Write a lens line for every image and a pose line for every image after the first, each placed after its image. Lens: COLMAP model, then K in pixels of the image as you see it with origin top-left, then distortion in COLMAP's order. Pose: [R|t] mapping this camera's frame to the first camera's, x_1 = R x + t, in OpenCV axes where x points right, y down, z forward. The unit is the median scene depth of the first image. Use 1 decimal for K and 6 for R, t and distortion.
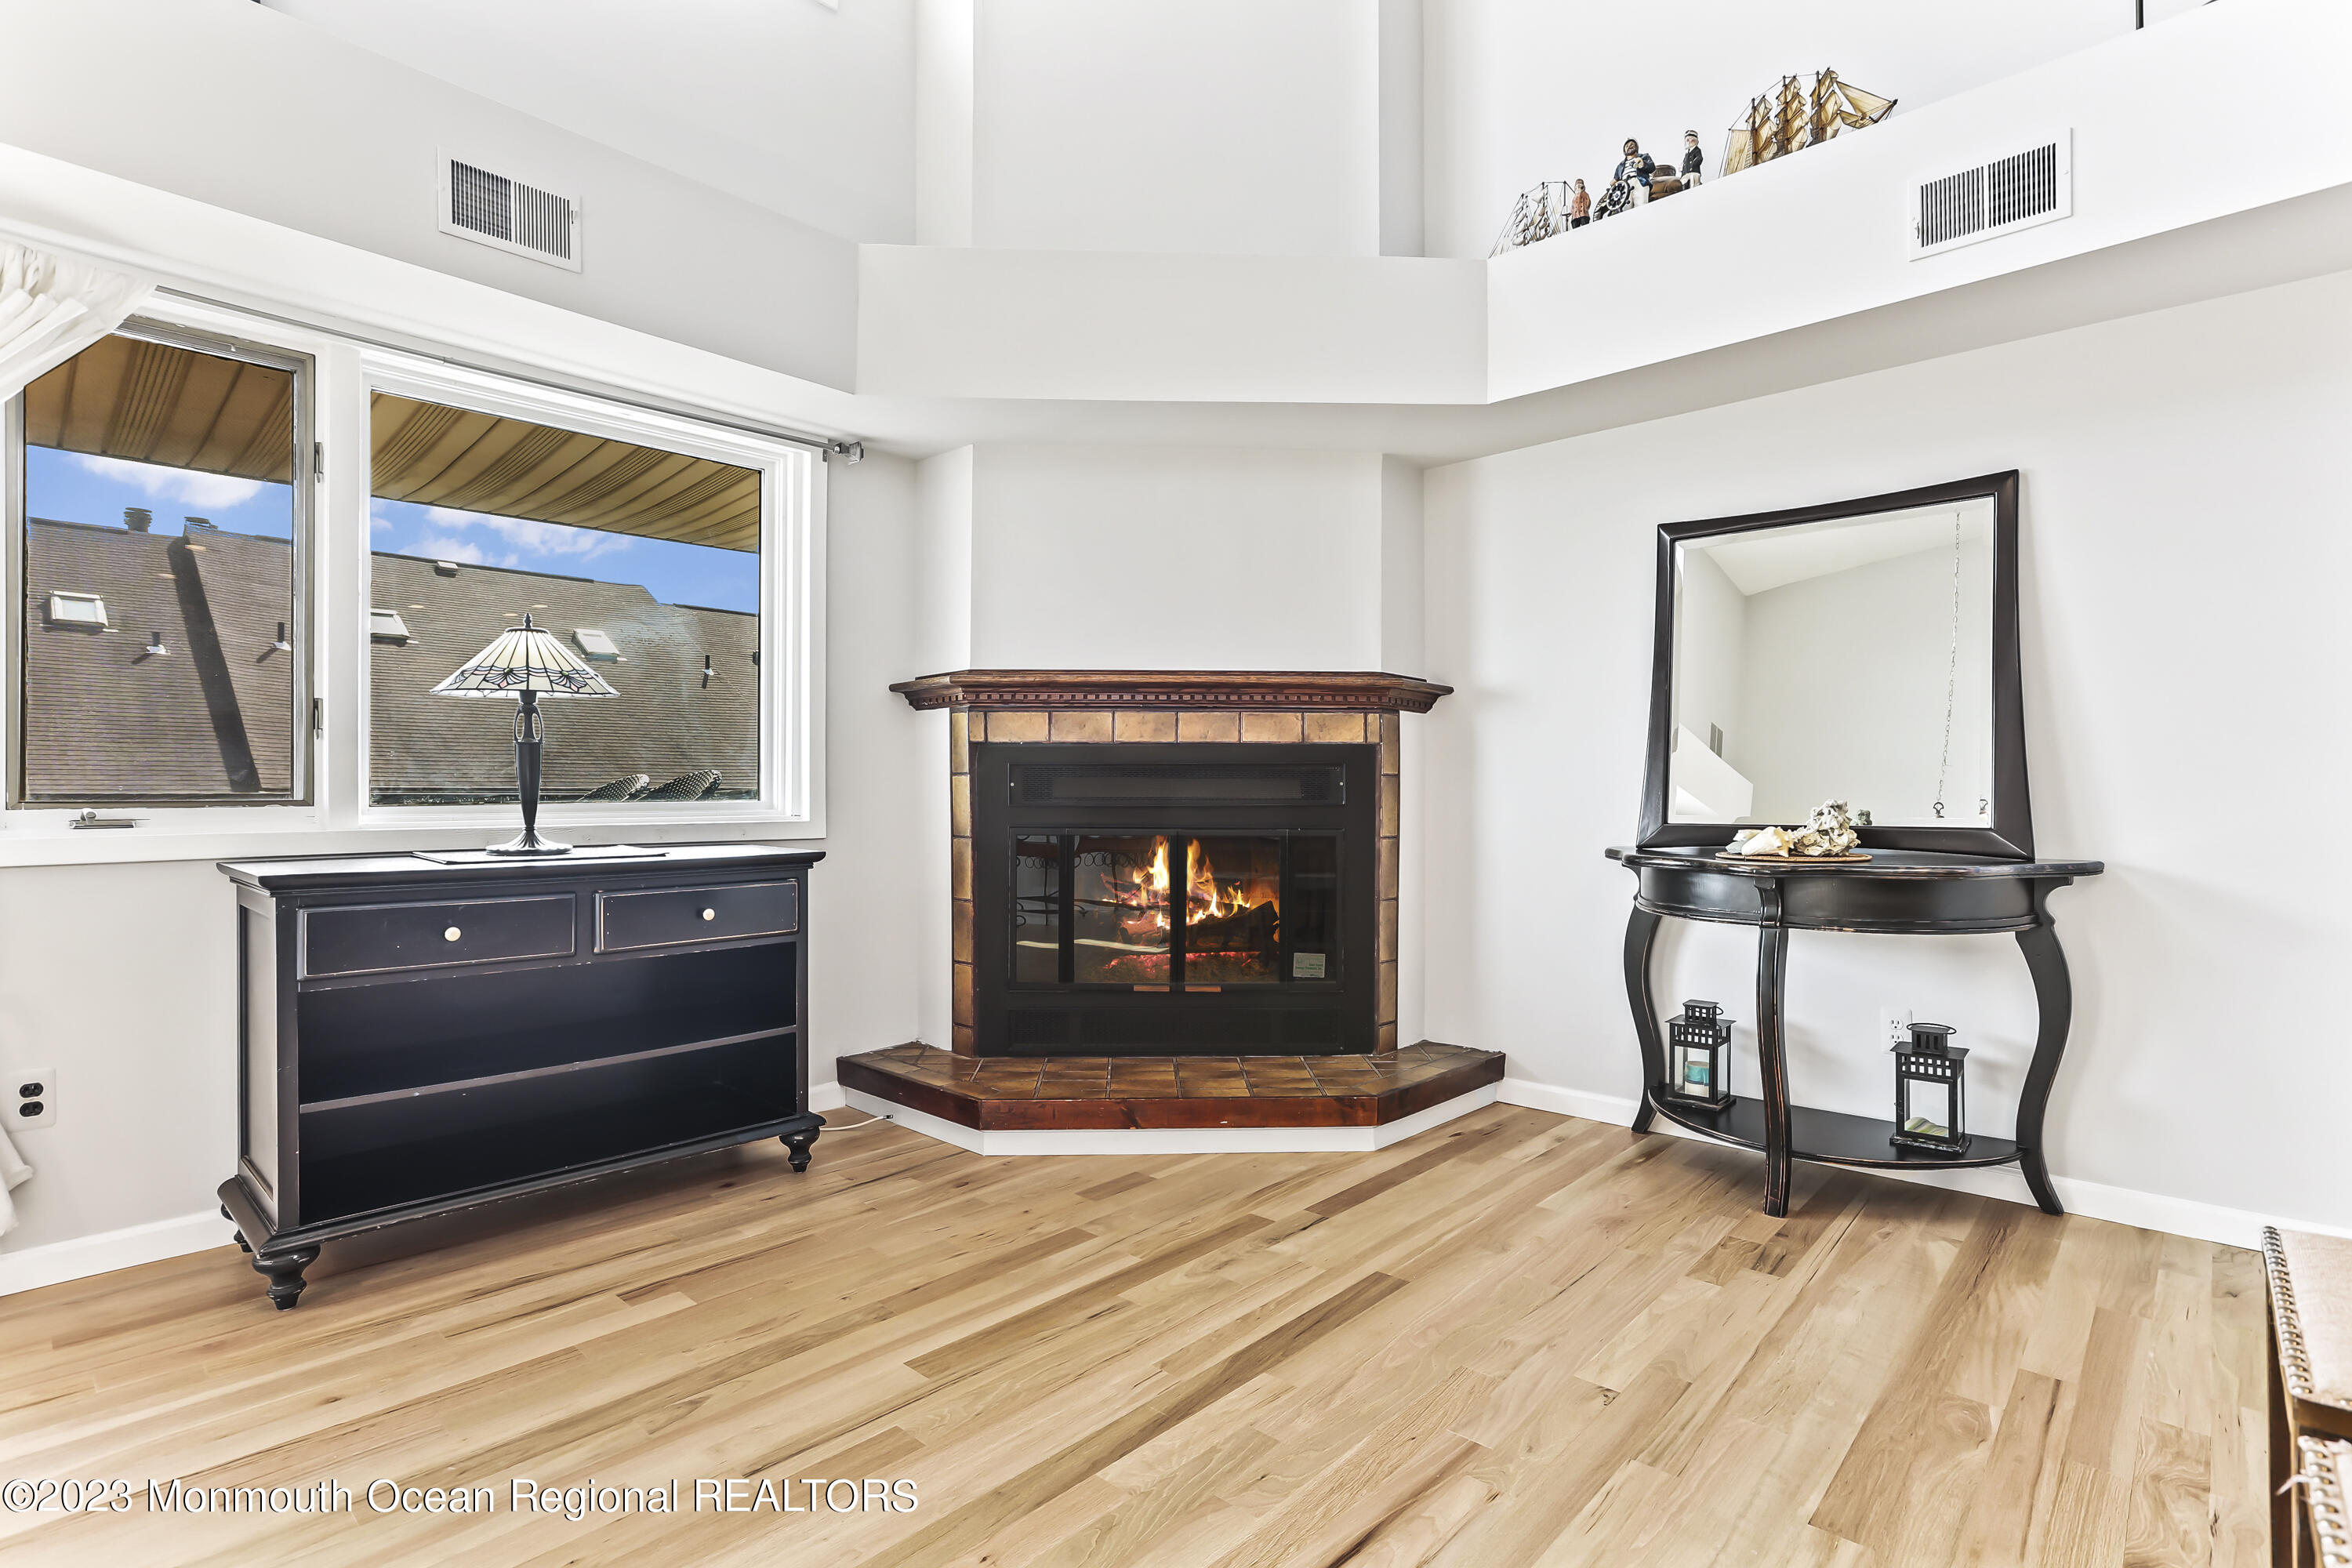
lens RADIAL K [[1151.5, 0, 1168.5], [0, 1151.5, 784.4], [0, 0, 1]] dist [-0.006349, 0.001063]
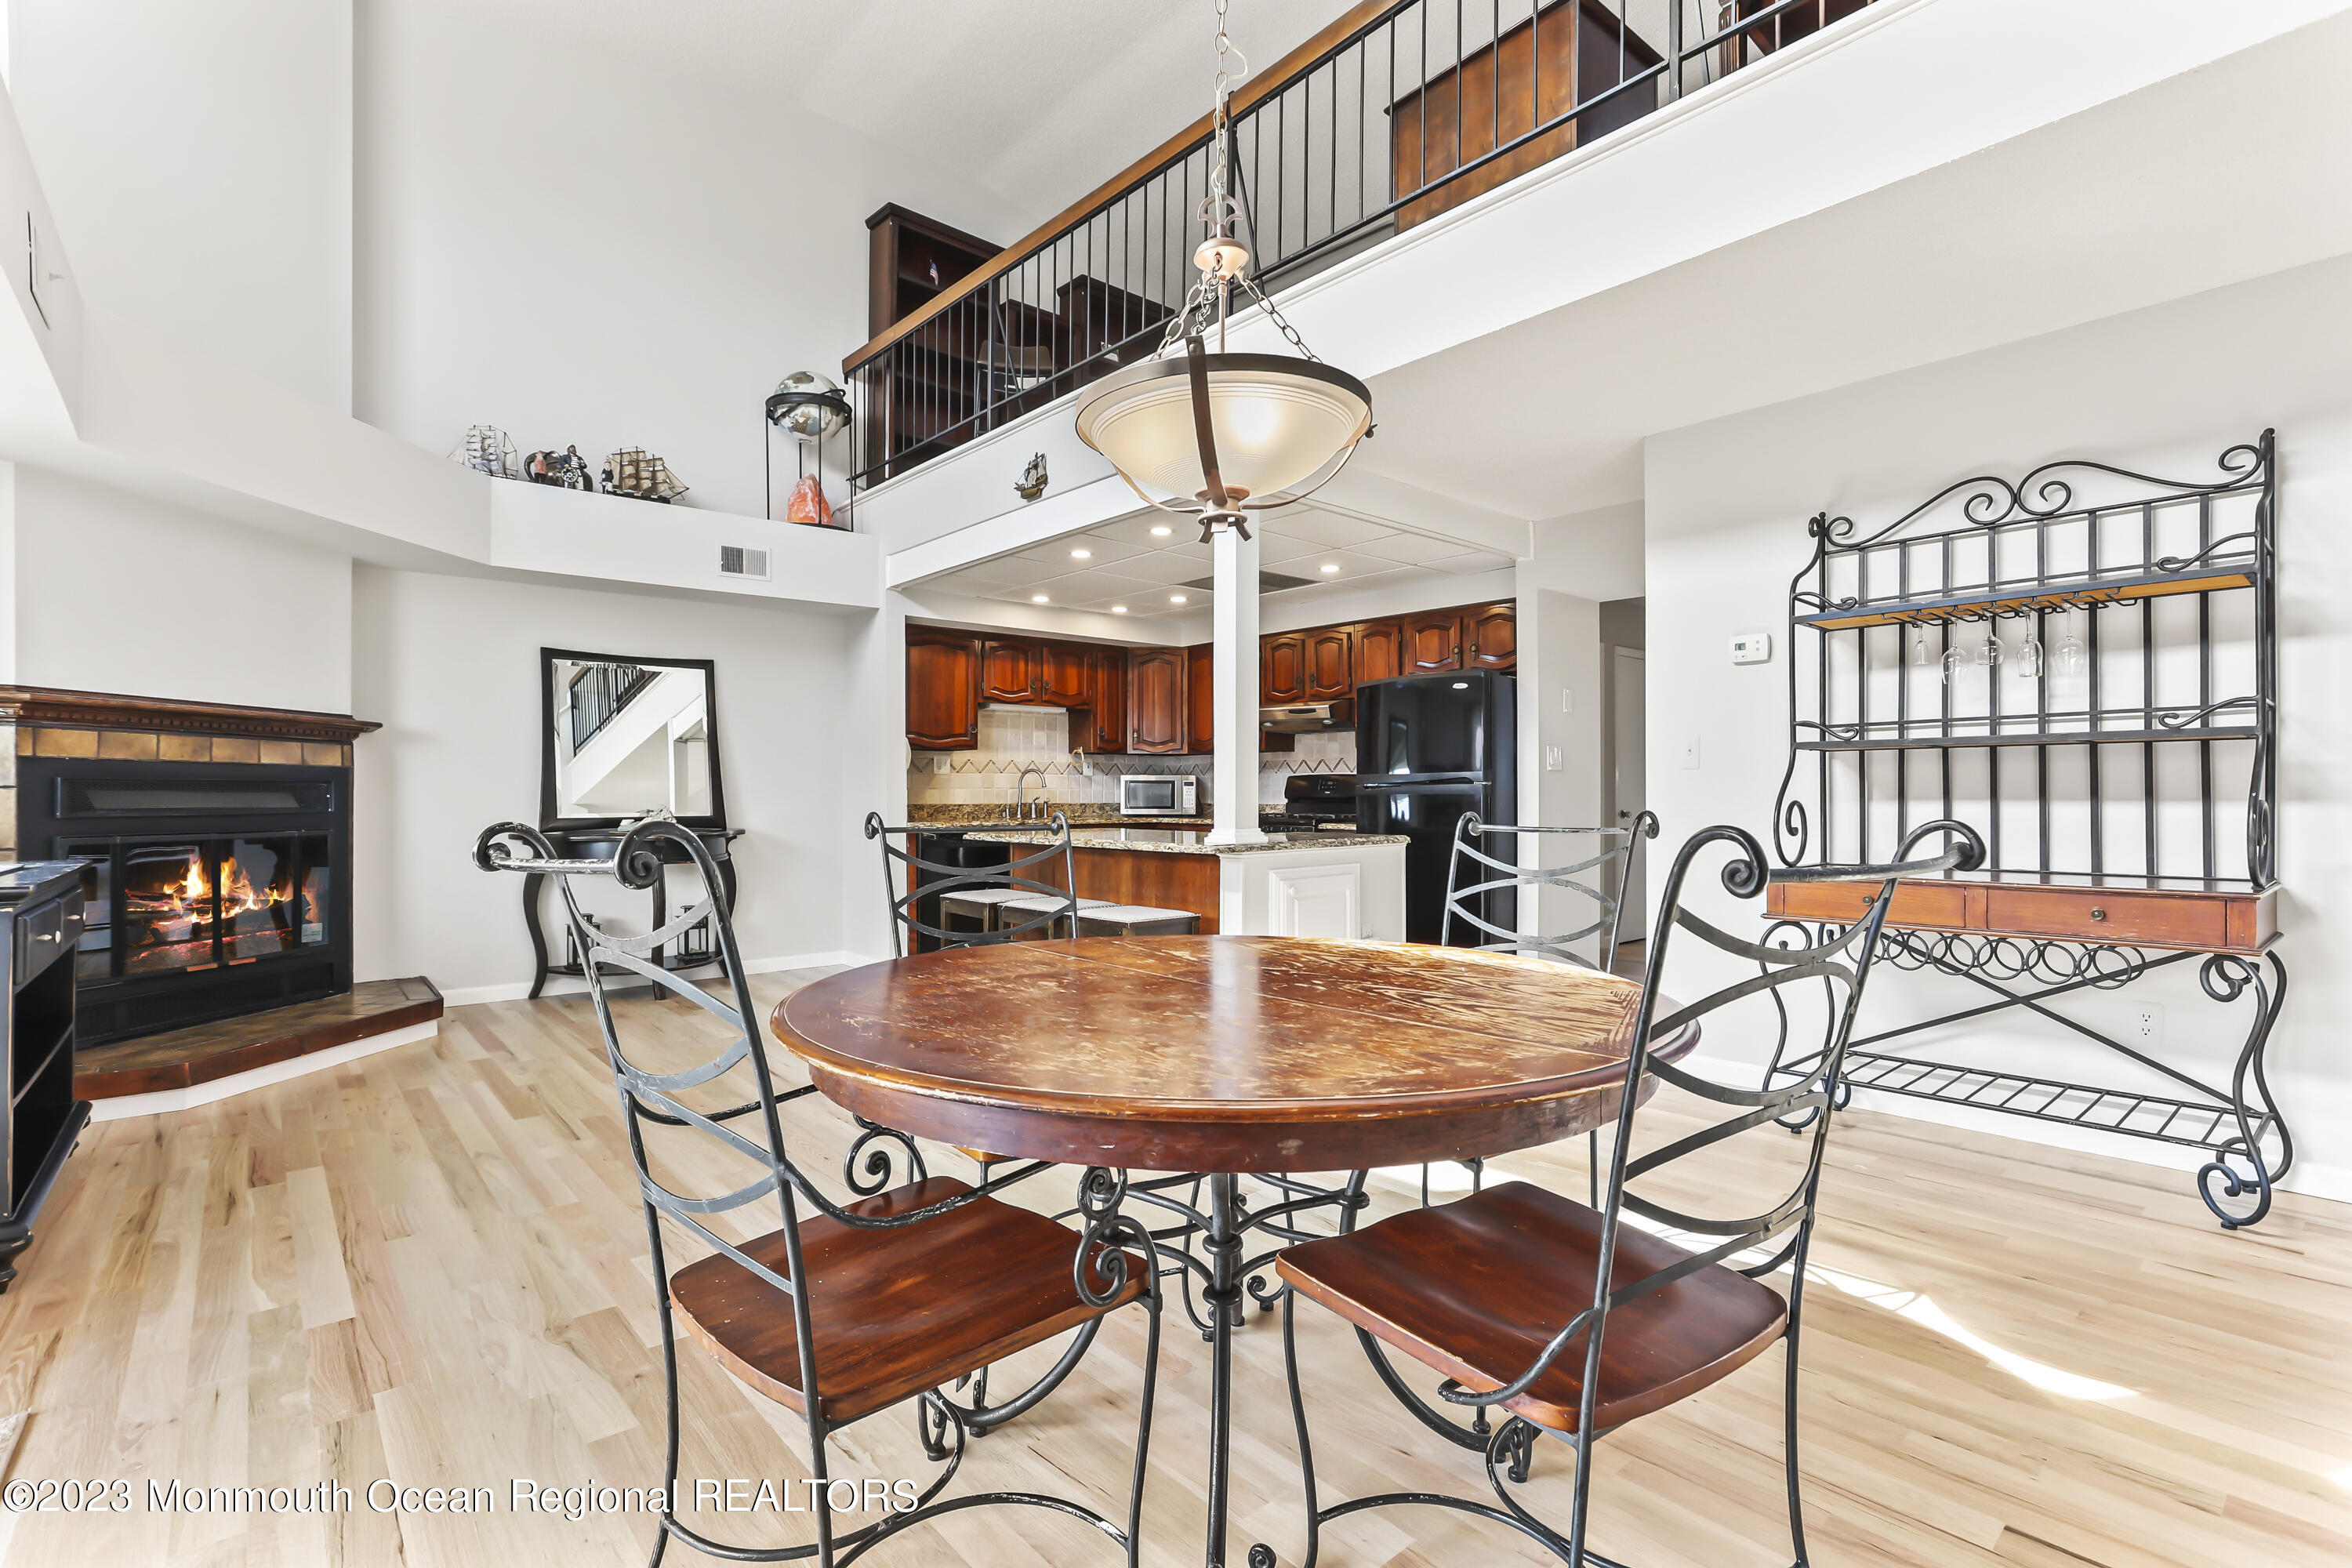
lens RADIAL K [[1063.0, 0, 1187.5], [0, 1063.0, 786.0], [0, 0, 1]] dist [-0.035797, 0.013990]
pose [[0.091210, 0.006117, 0.995813, -1.192233], [-0.003347, 0.999977, -0.005836, -0.010425], [-0.995826, -0.002801, 0.091229, -0.136734]]
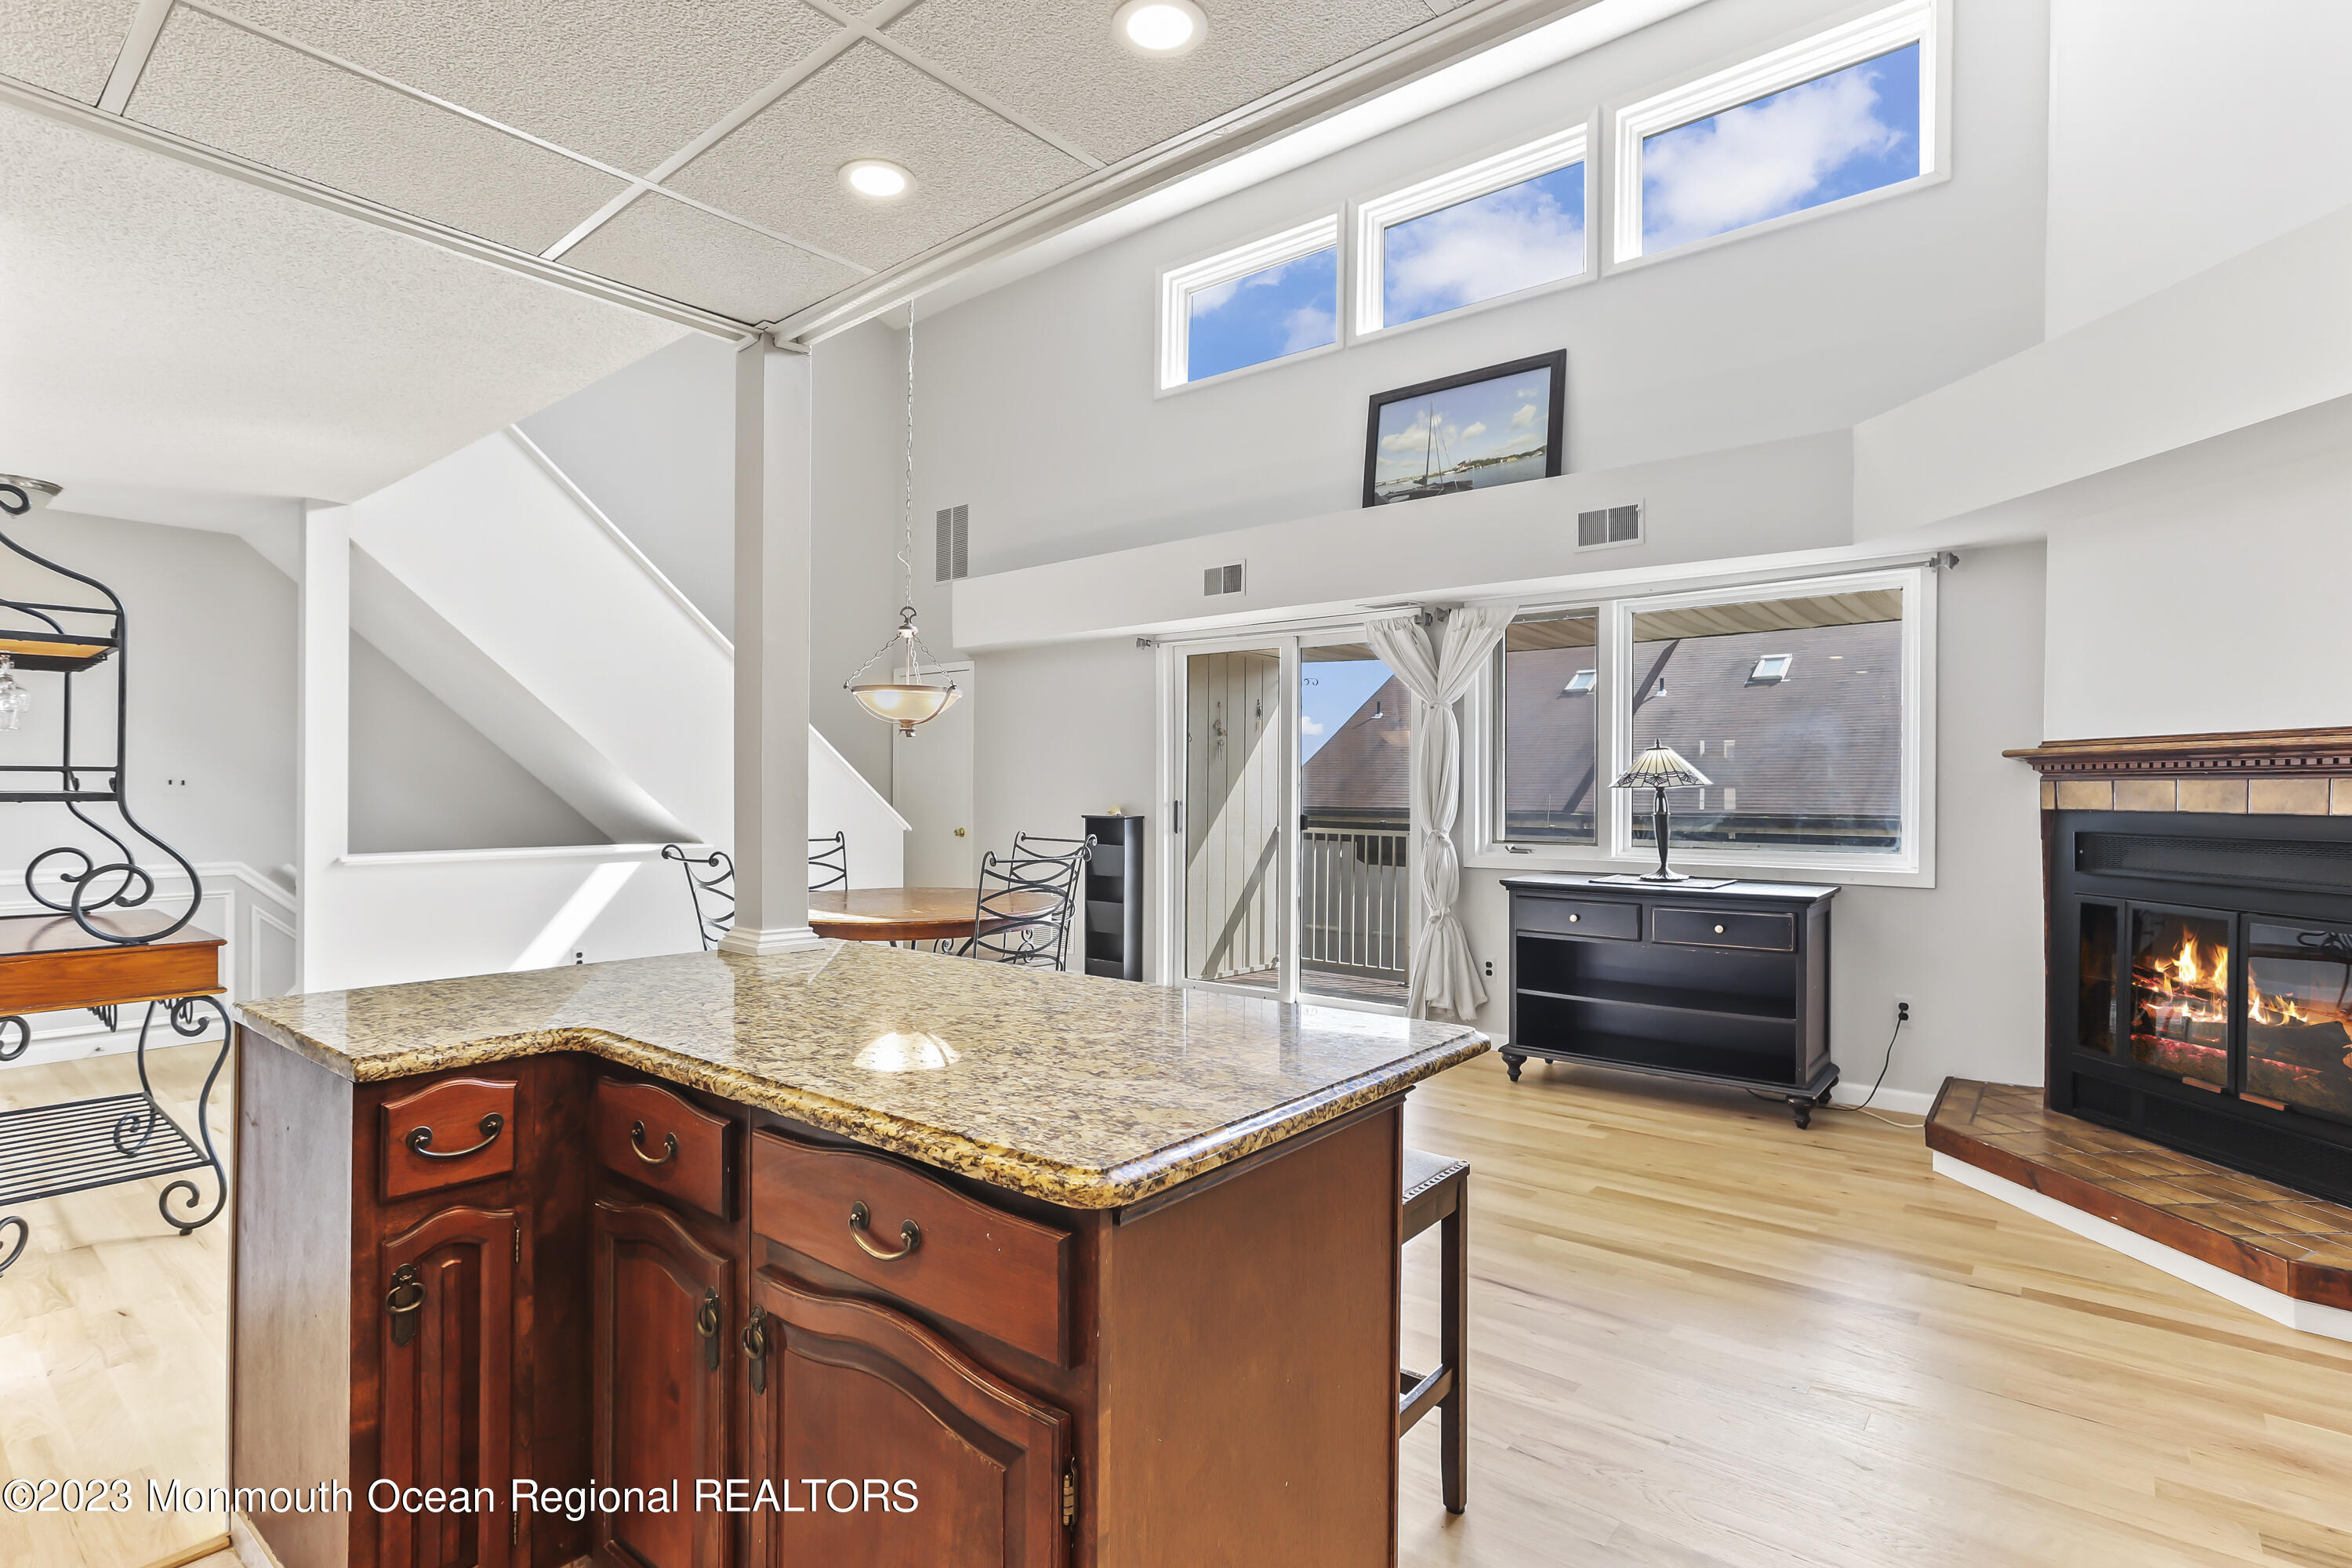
lens RADIAL K [[1164.0, 0, 1173.1], [0, 1164.0, 773.8], [0, 0, 1]] dist [-0.004479, -0.000036]
pose [[0.060639, -0.012676, -0.998079, 1.014725], [0.002951, 0.999917, -0.012520, -0.070602], [0.998155, -0.002186, 0.060671, 0.165604]]
